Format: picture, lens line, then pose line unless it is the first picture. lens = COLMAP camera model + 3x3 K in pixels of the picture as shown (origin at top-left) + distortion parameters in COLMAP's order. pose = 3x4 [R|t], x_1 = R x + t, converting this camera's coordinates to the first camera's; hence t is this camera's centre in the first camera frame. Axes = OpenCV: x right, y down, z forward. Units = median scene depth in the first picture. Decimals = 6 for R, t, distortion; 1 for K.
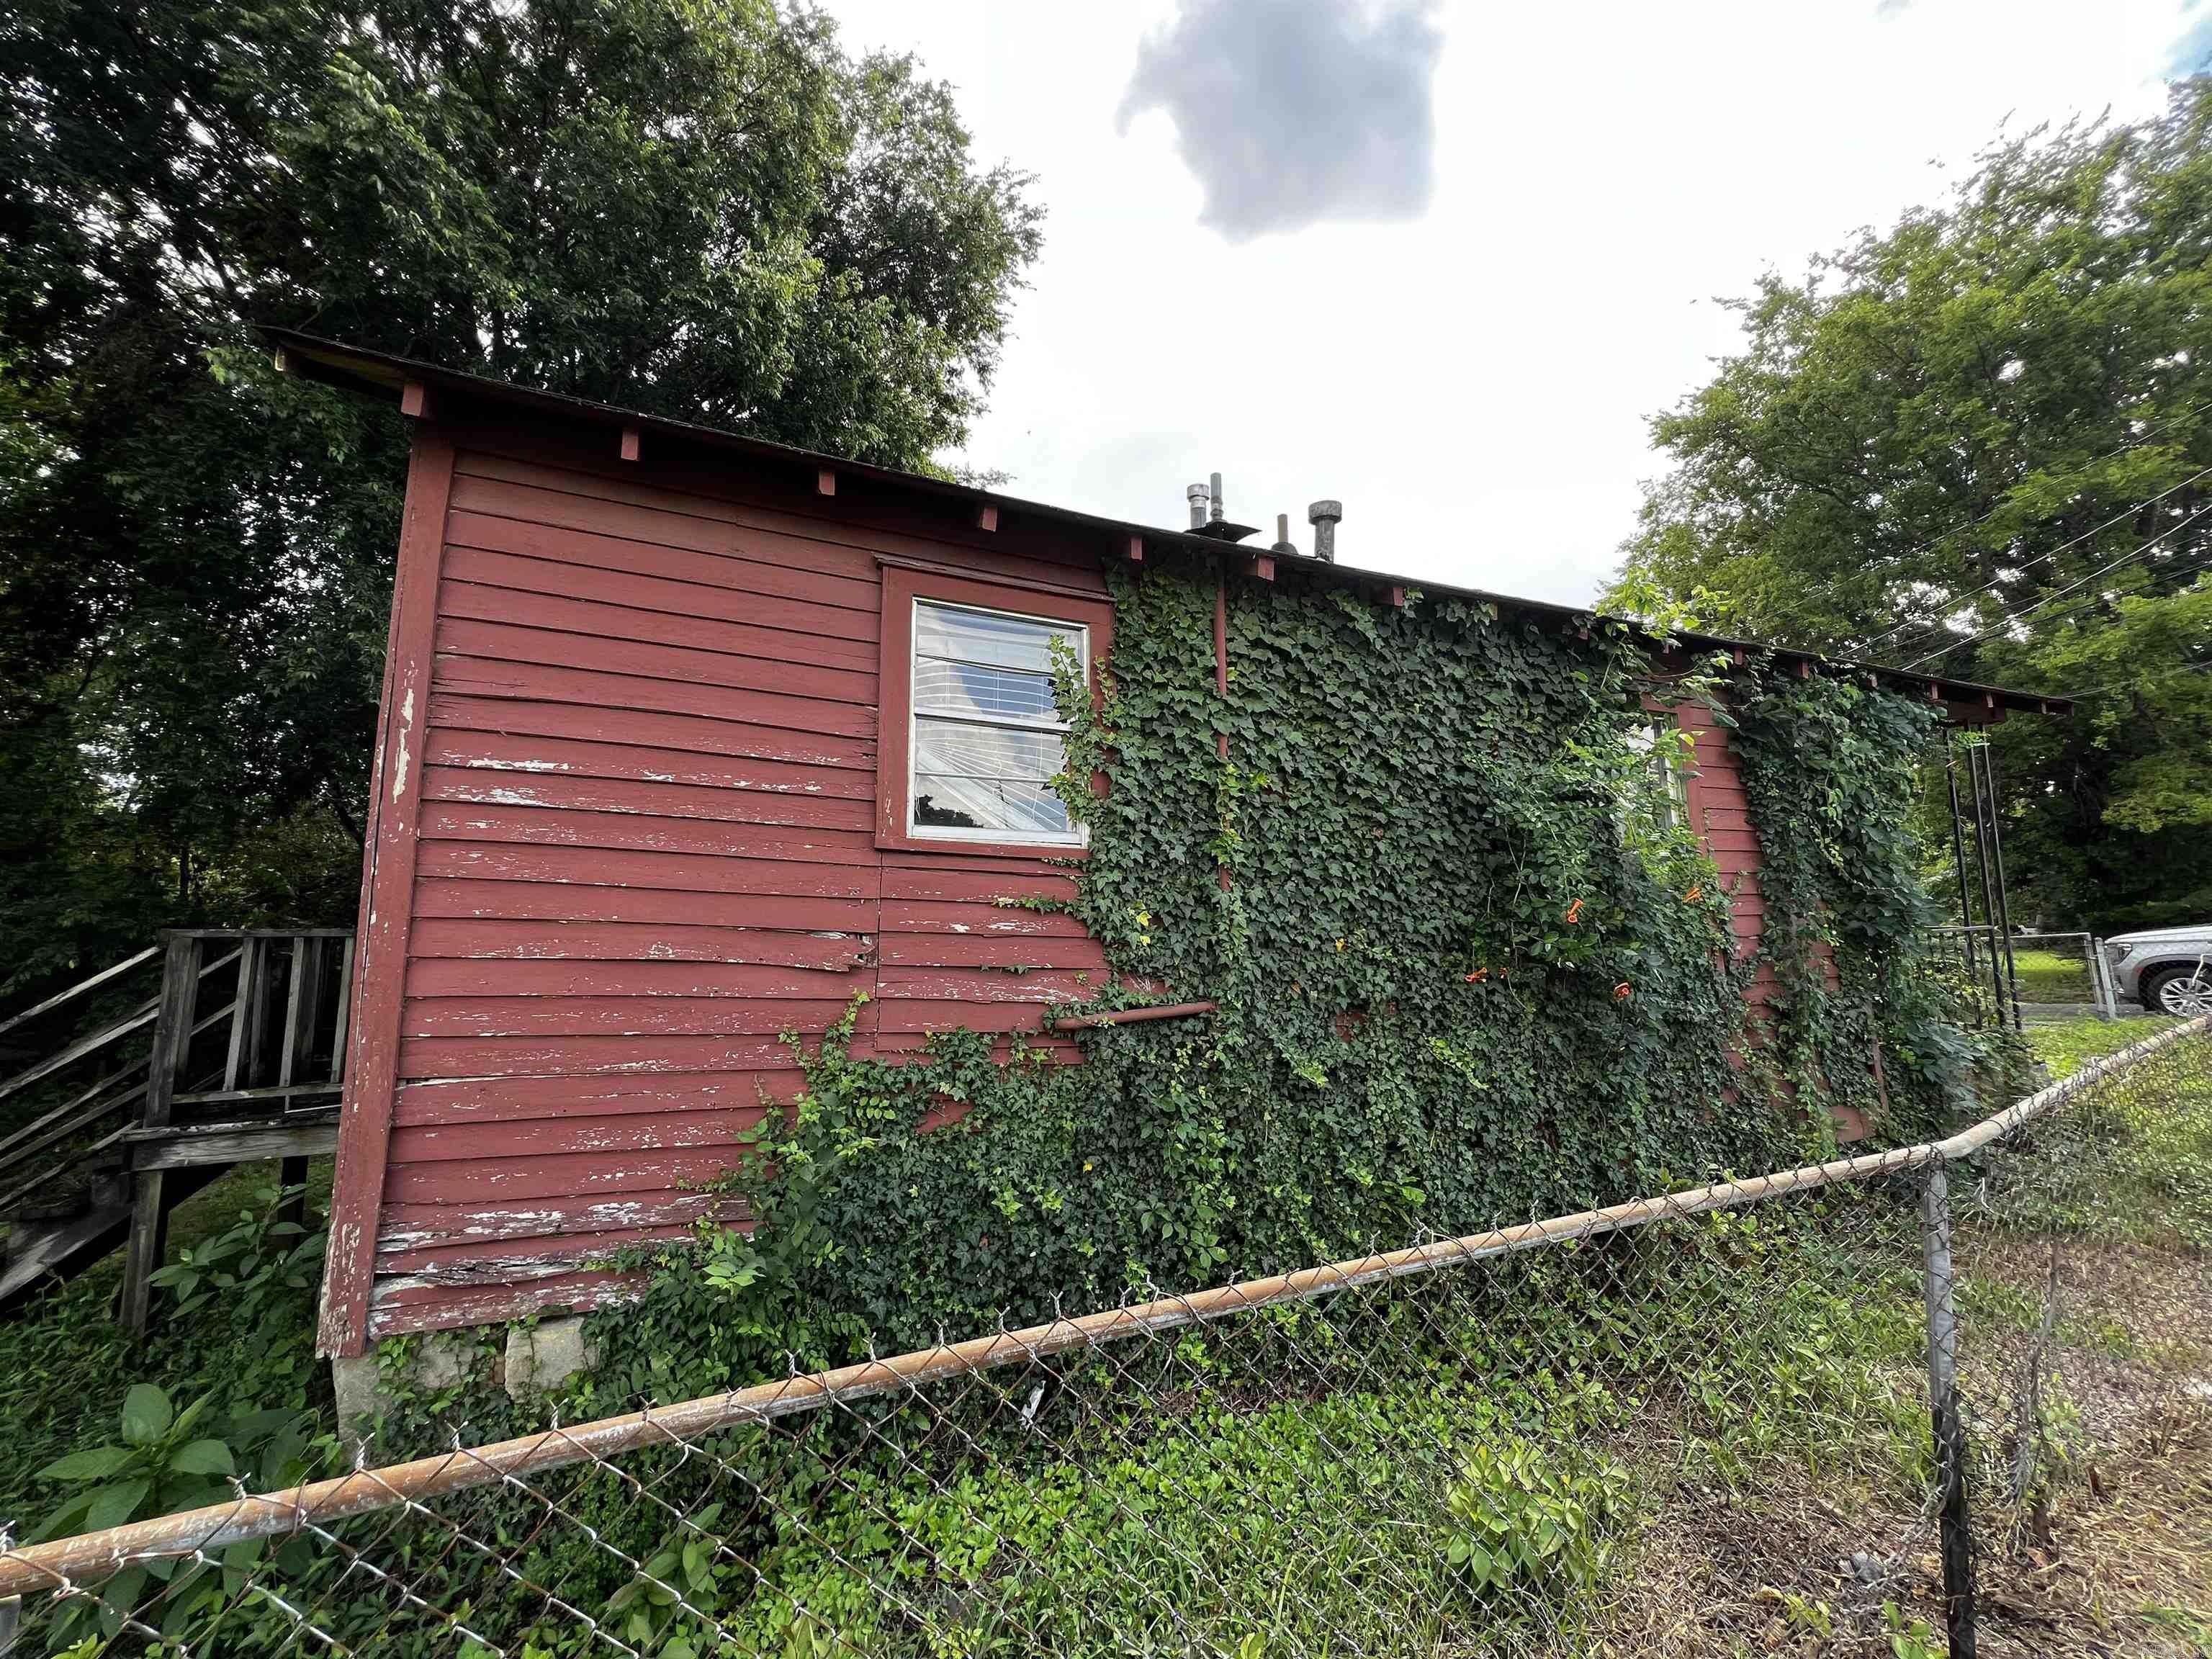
lens RADIAL K [[882.5, 0, 1106.0], [0, 882.5, 829.5], [0, 0, 1]] dist [-0.001971, -0.000348]
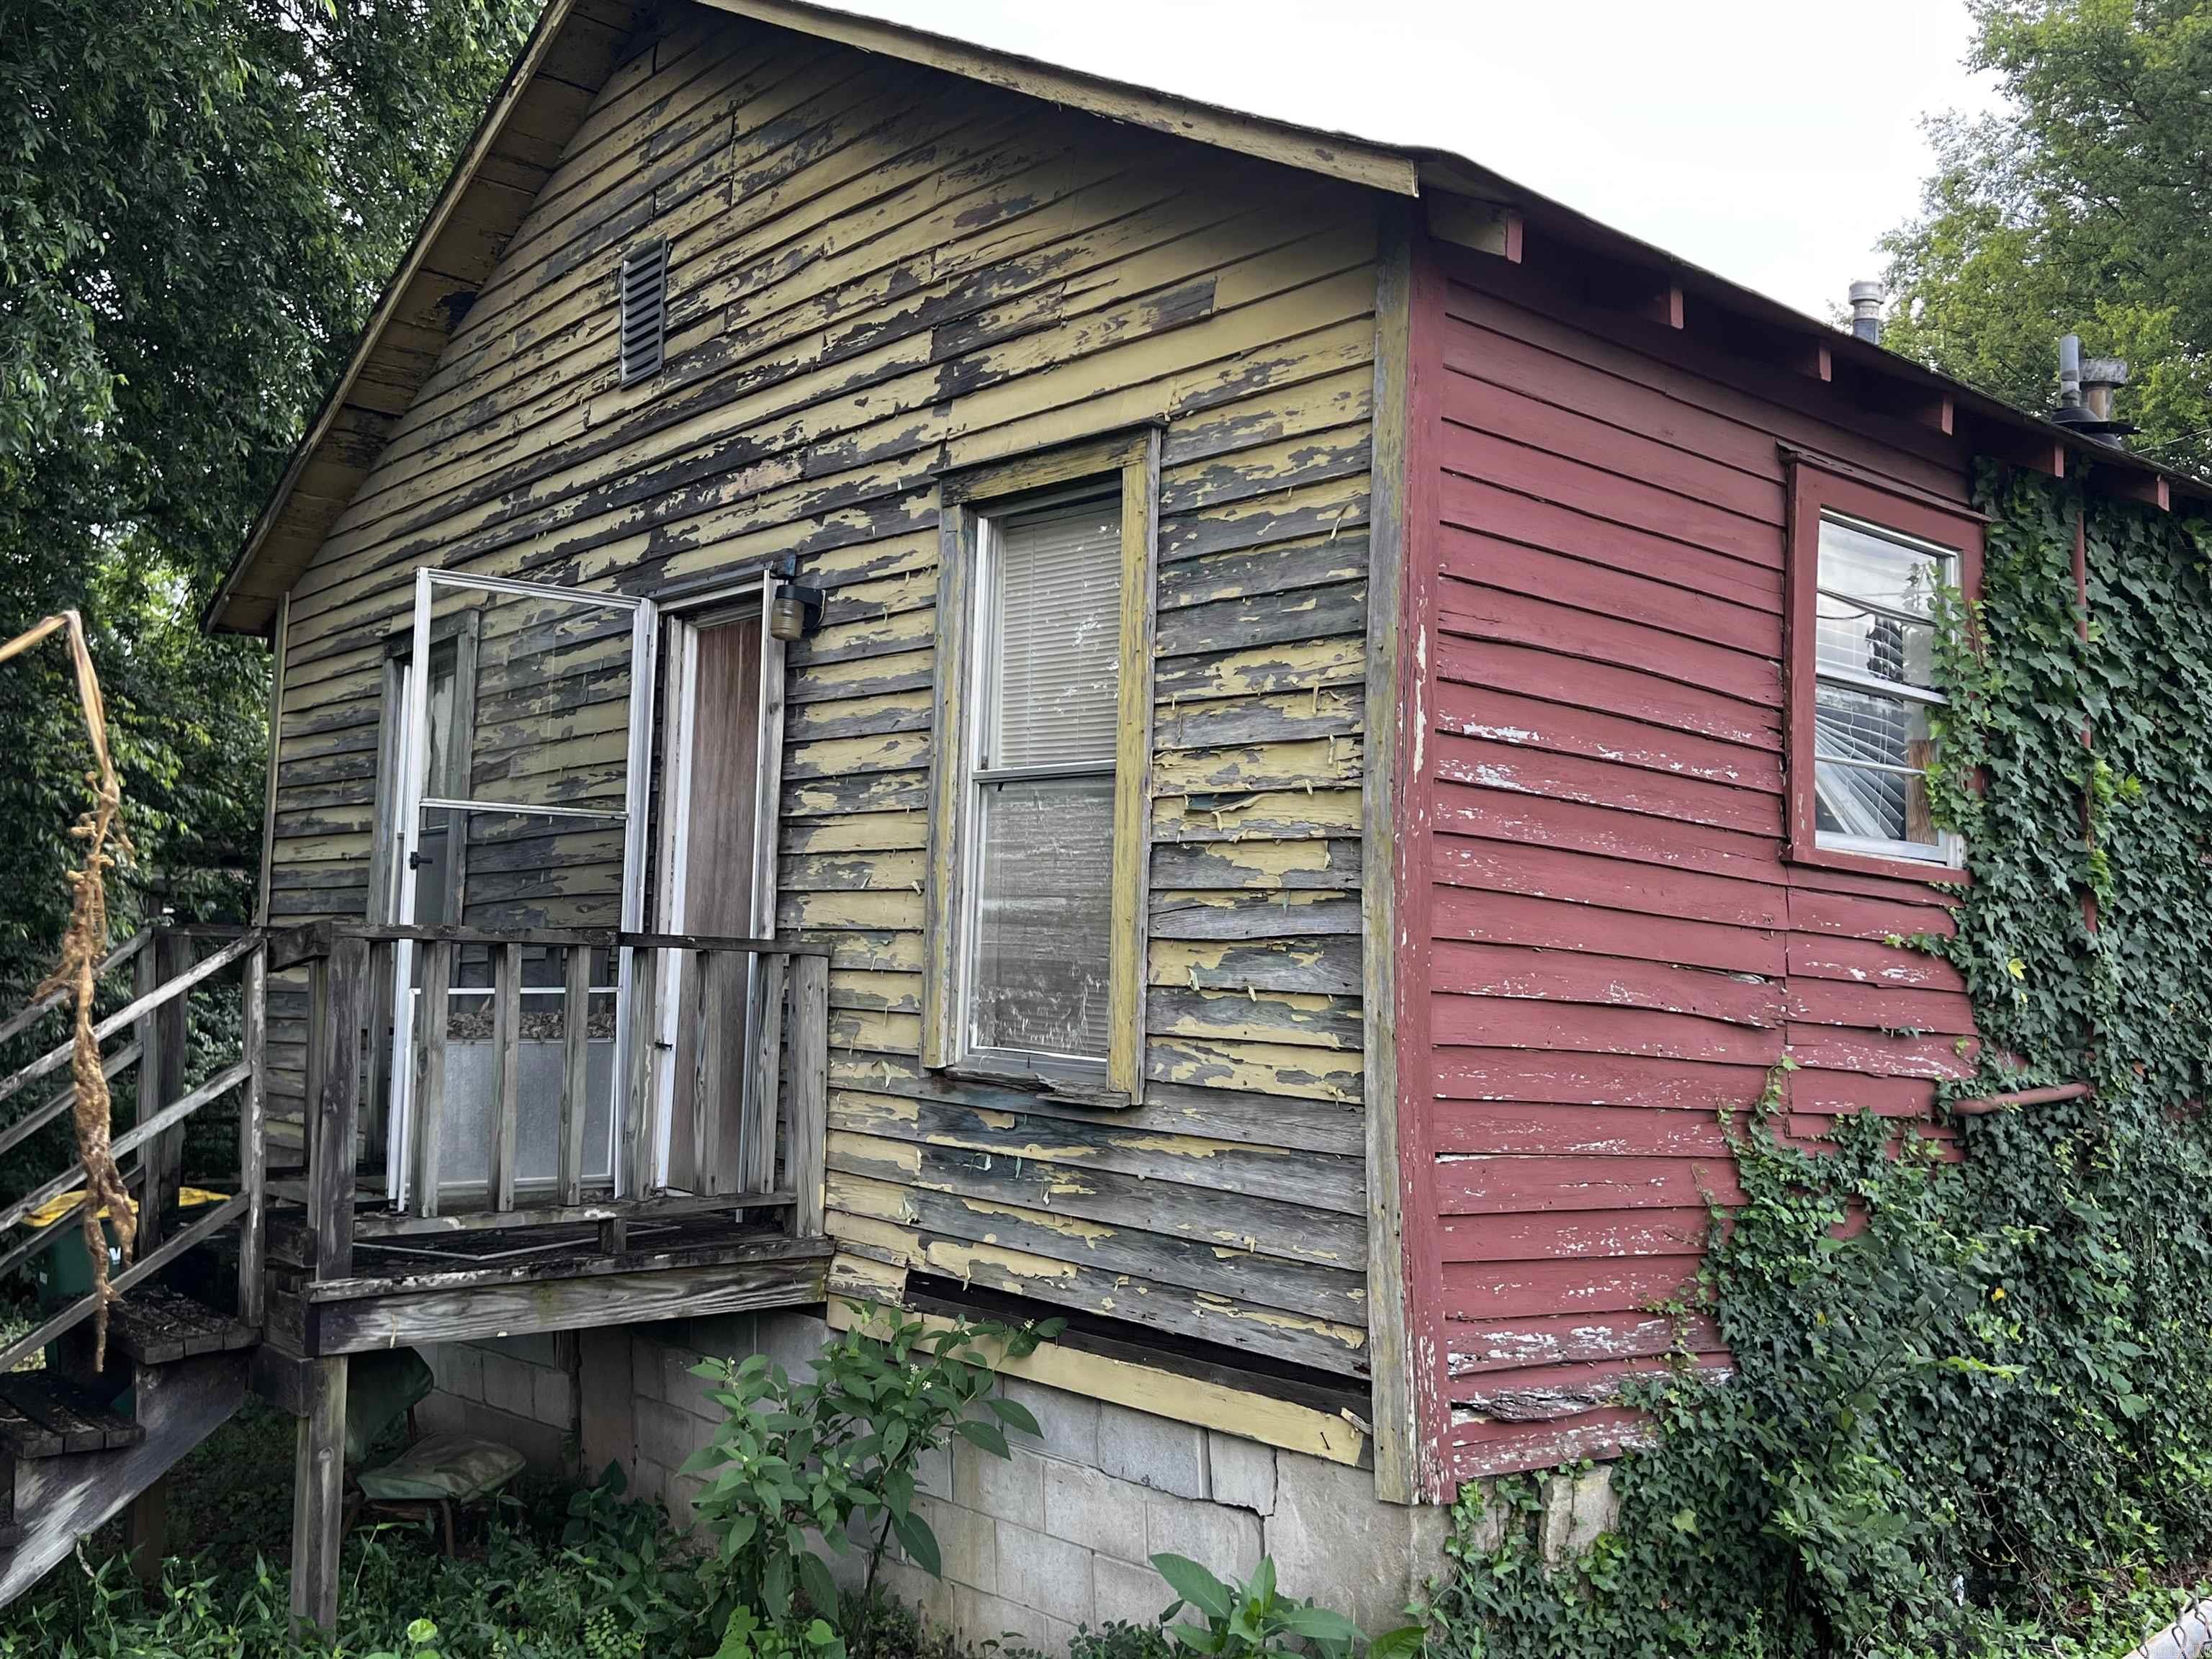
lens RADIAL K [[2137.7, 0, 1106.0], [0, 2137.7, 829.5], [0, 0, 1]] dist [0.099121, -0.201077]
pose [[0.954890, 0.053547, 0.292094, -1.276542], [-0.068245, 0.996852, 0.040358, -0.036992], [-0.289013, -0.058471, 0.955538, -0.514580]]
